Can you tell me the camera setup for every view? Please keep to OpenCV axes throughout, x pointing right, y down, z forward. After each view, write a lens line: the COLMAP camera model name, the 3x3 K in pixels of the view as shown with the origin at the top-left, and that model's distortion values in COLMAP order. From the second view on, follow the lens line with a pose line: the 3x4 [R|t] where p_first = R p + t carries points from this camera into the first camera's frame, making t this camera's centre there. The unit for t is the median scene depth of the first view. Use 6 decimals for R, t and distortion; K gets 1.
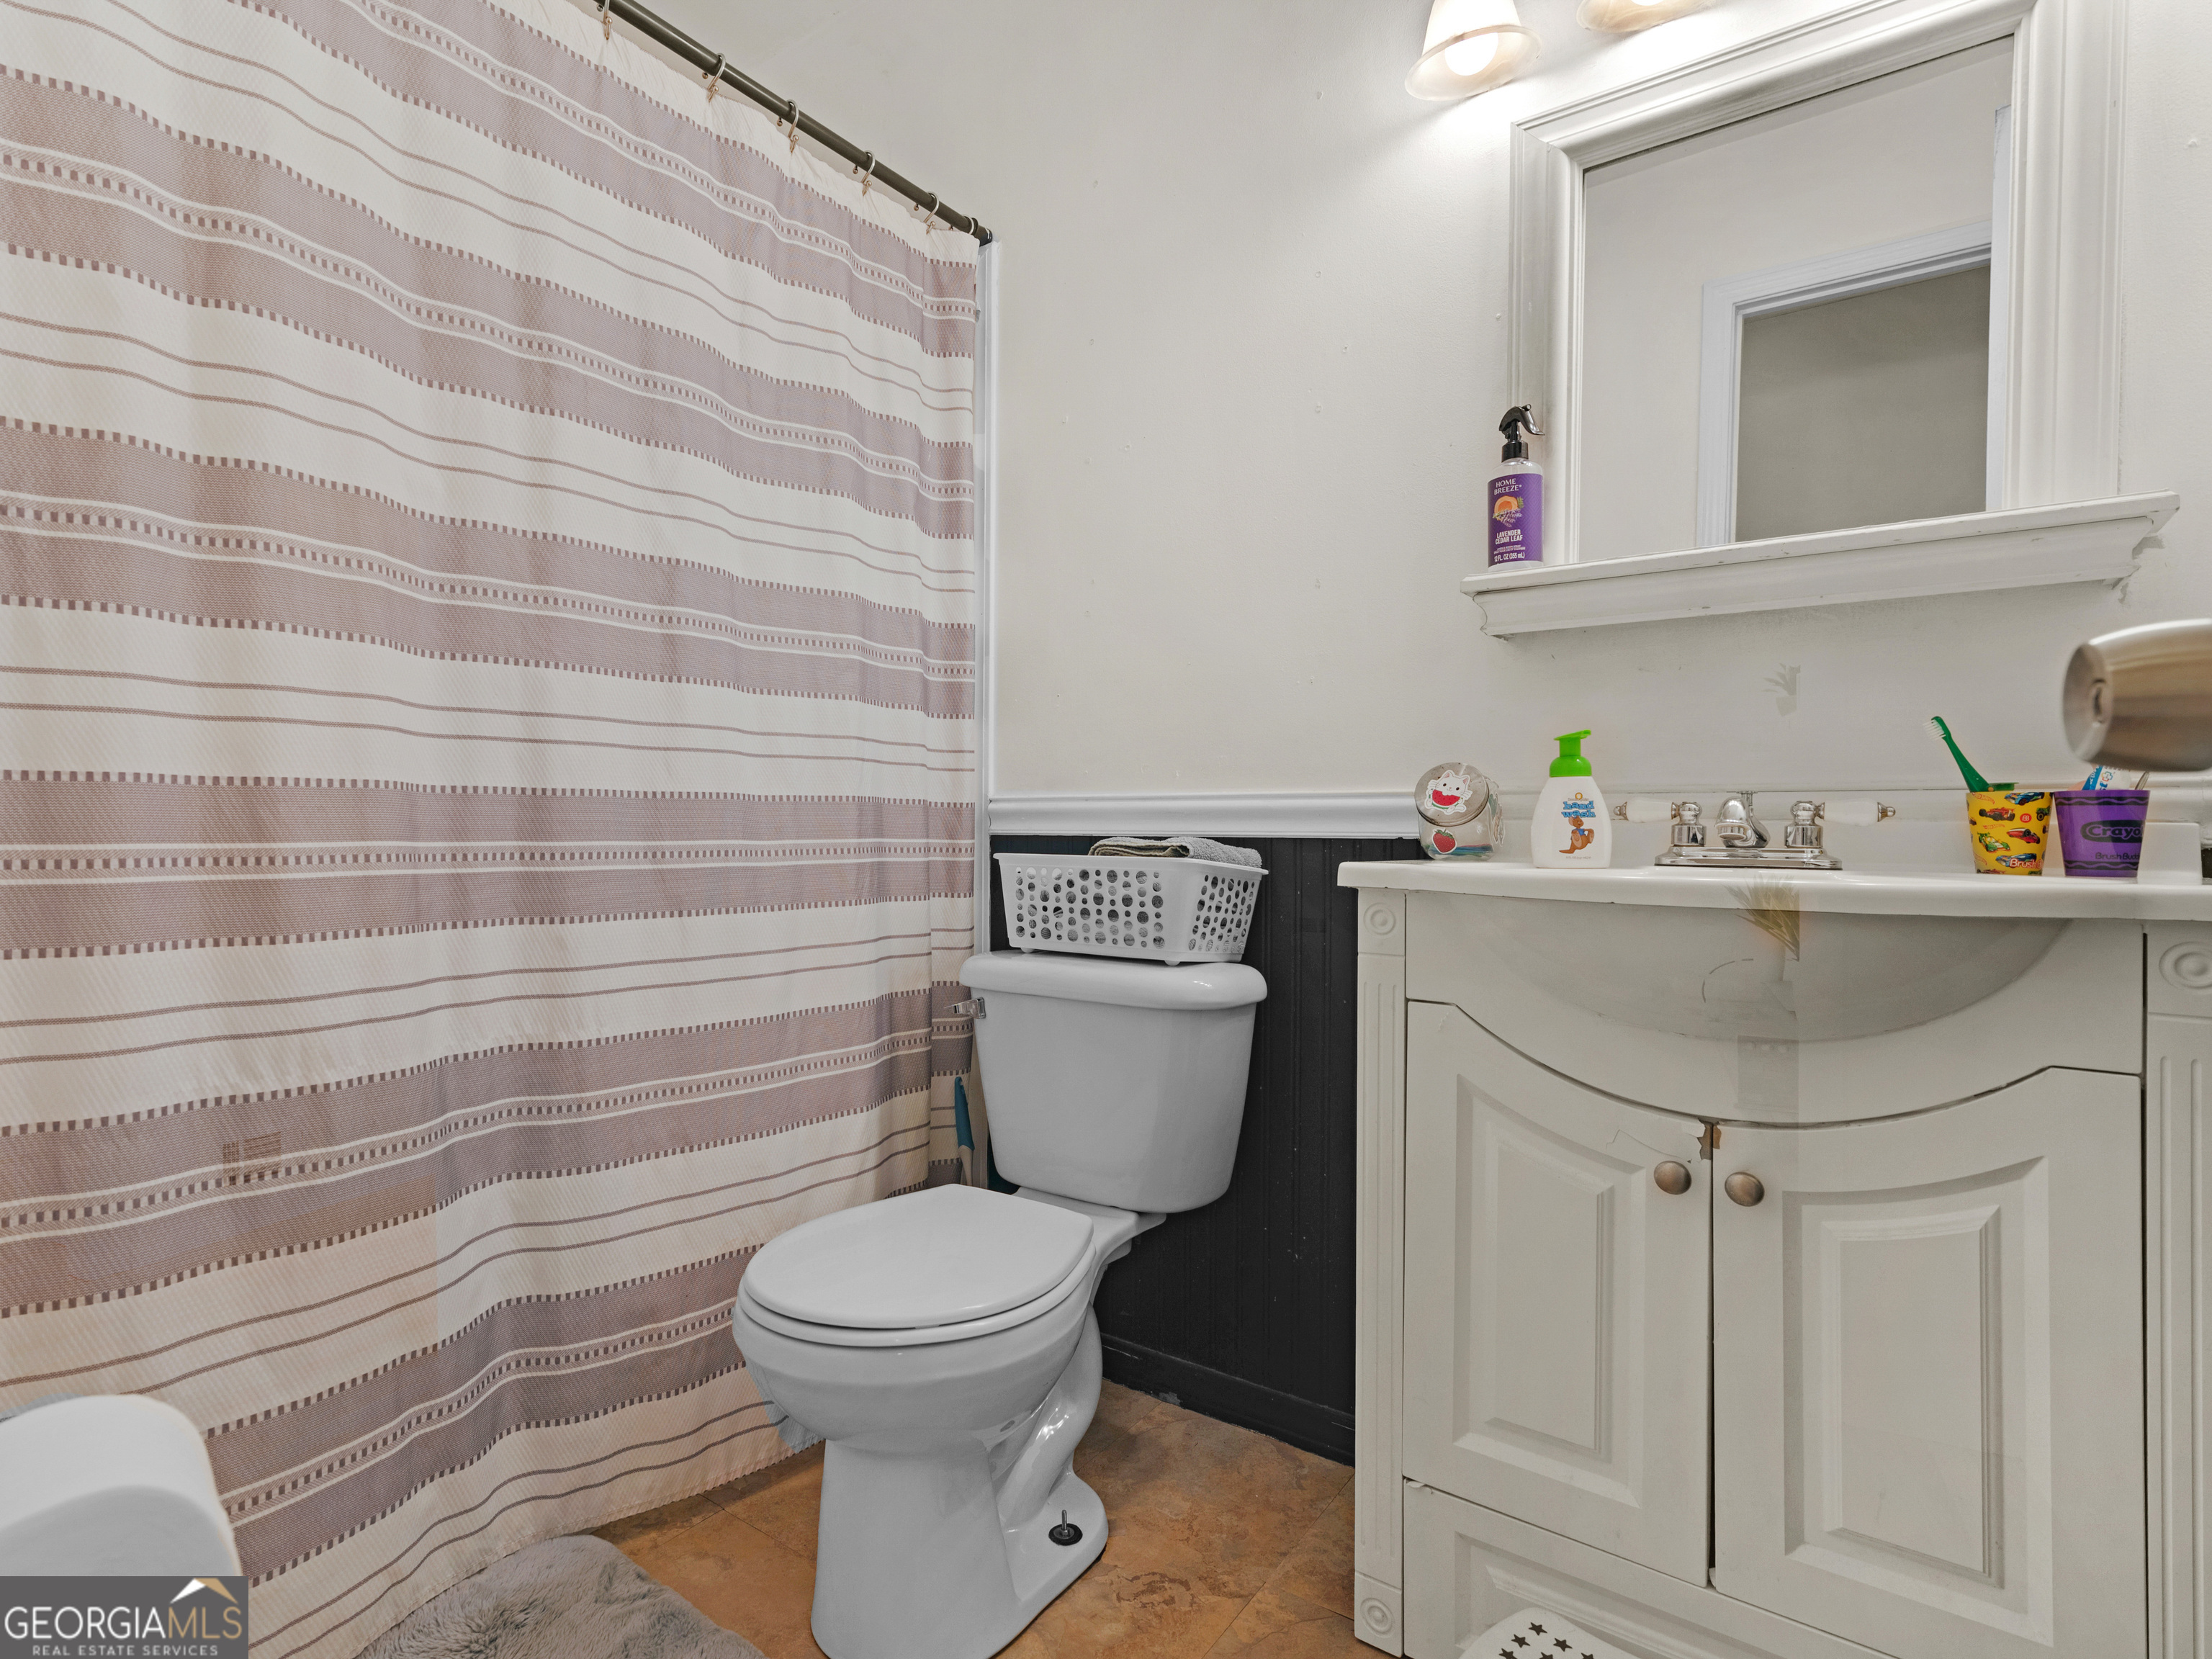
lens RADIAL K [[1143.1, 0, 1105.9], [0, 1143.1, 814.4], [0, 0, 1]] dist [0.003967, 0.000679]
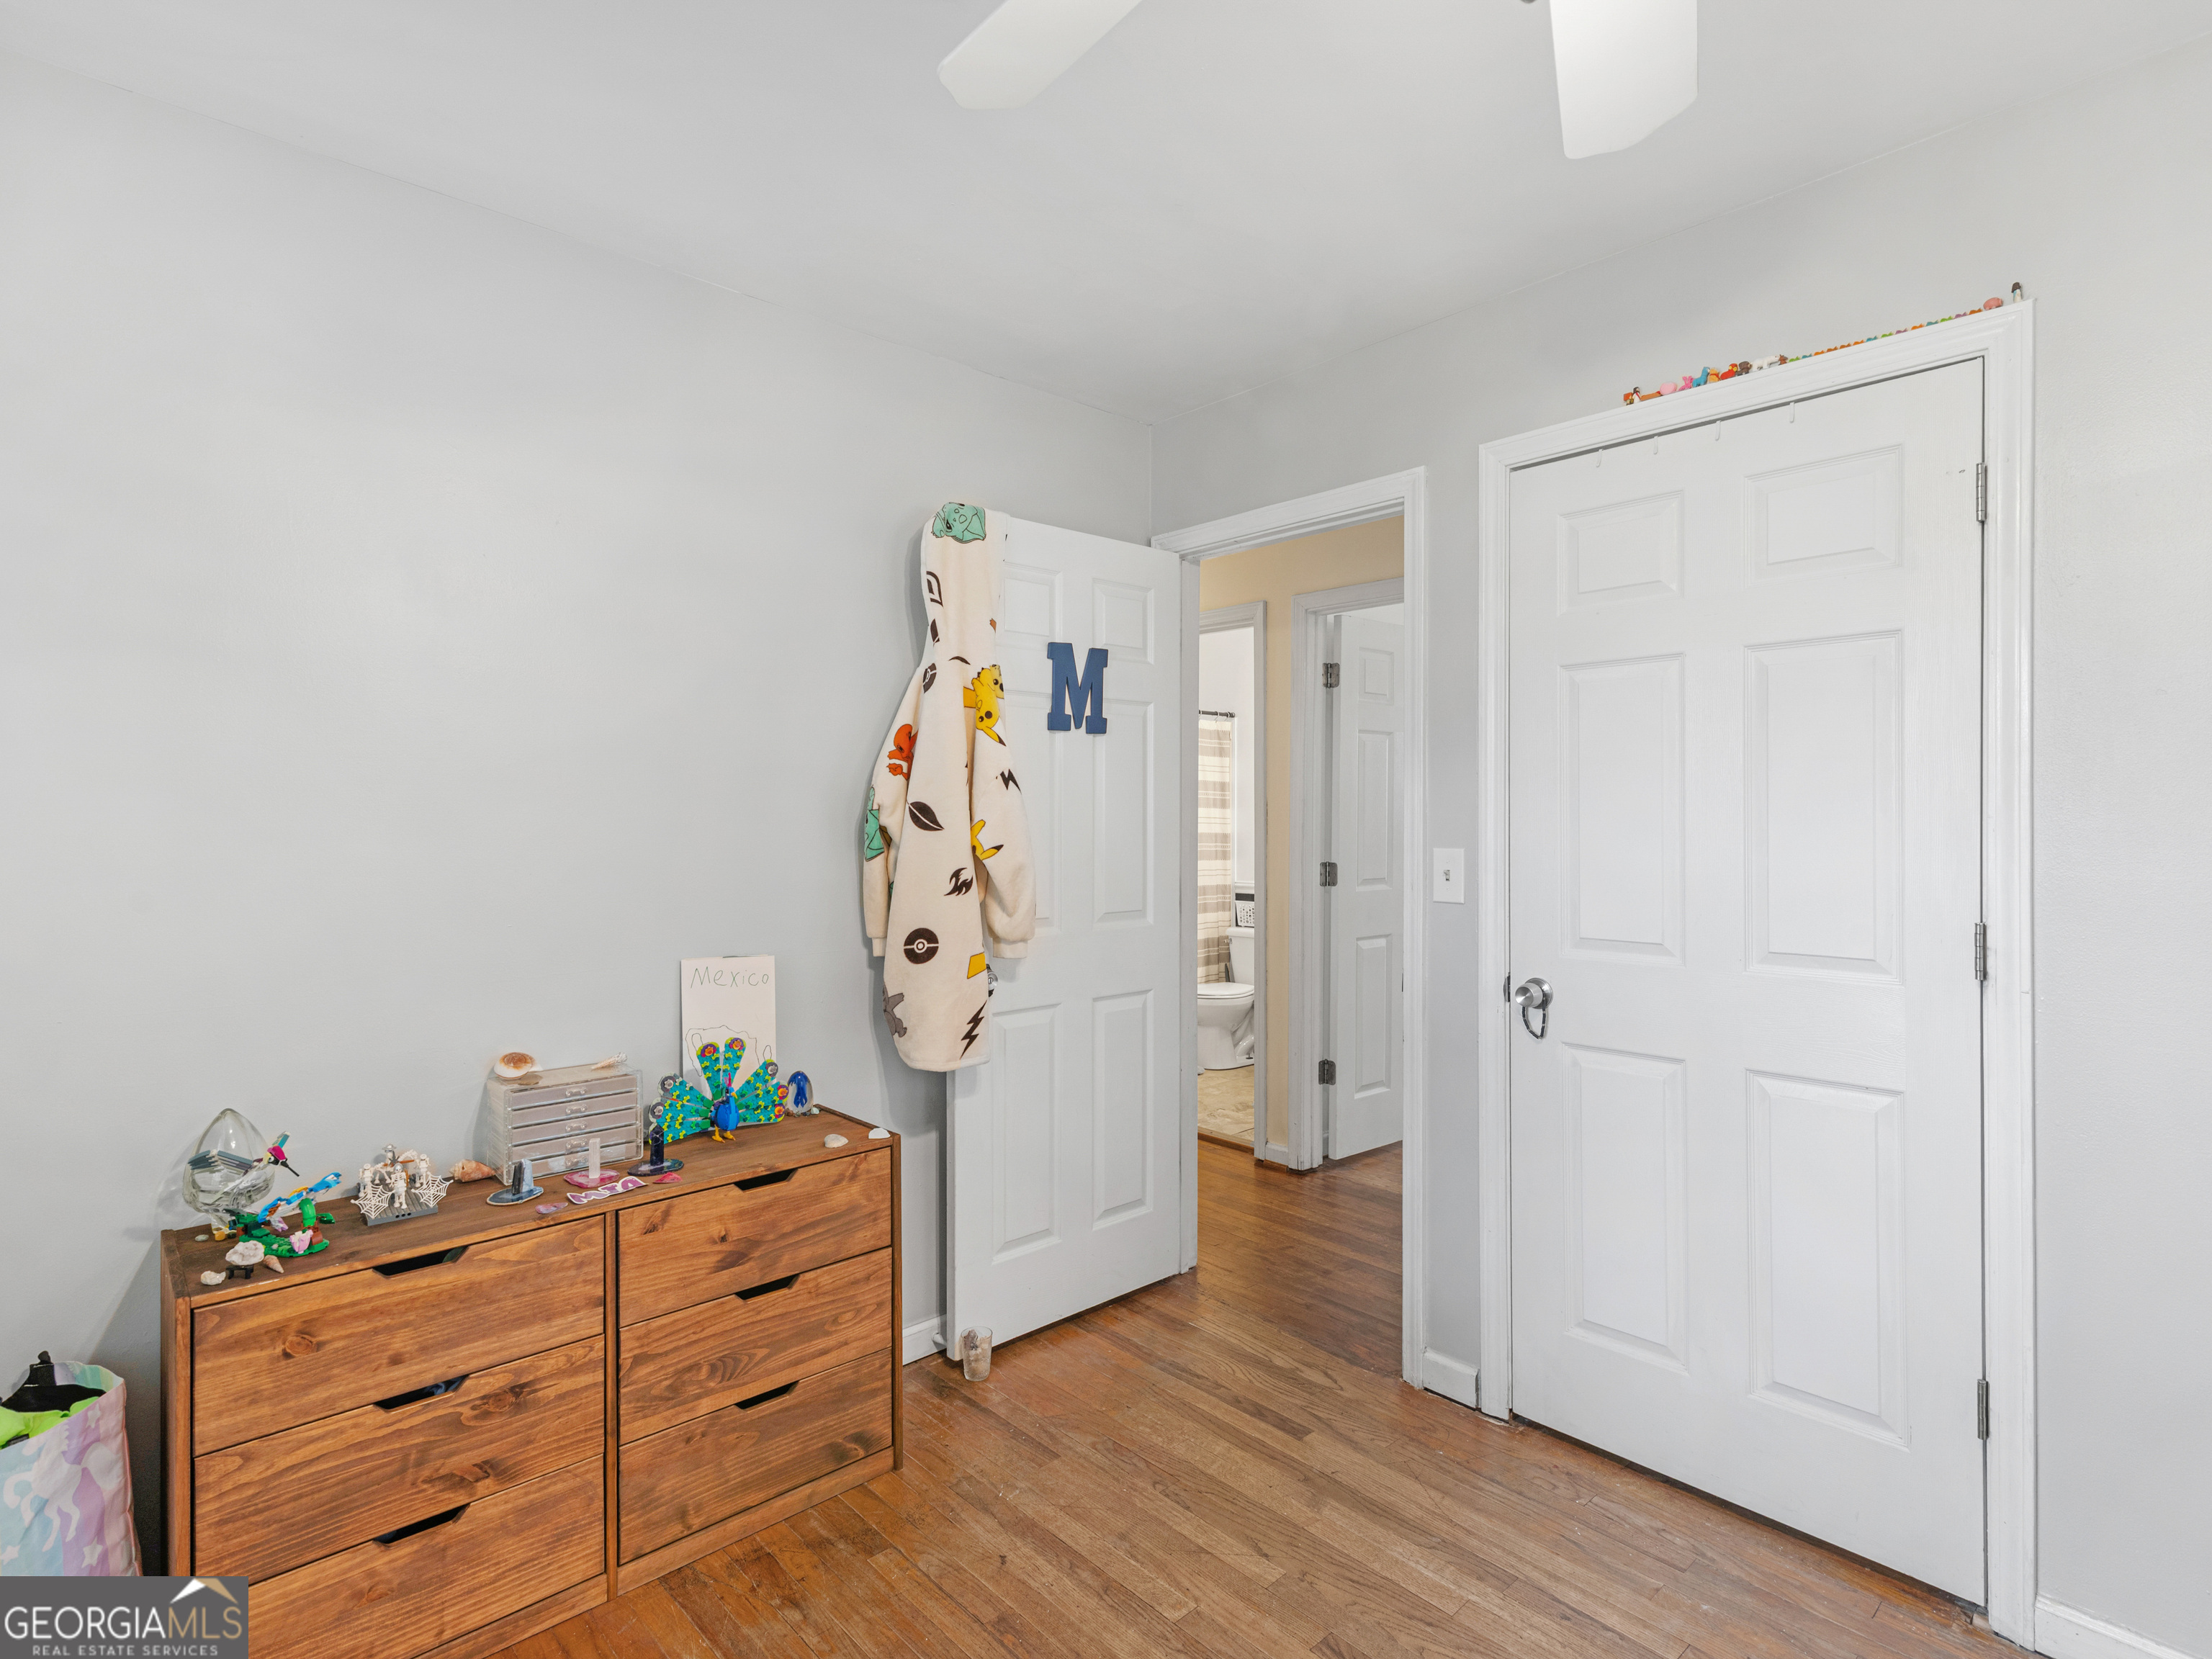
lens RADIAL K [[1143.1, 0, 1105.9], [0, 1143.1, 814.4], [0, 0, 1]] dist [0.003967, 0.000679]
pose [[0.970188, -0.009637, -0.242163, 0.376579], [0.008660, 0.999949, -0.005100, -0.219393], [0.242200, 0.002851, 0.970222, -2.570033]]
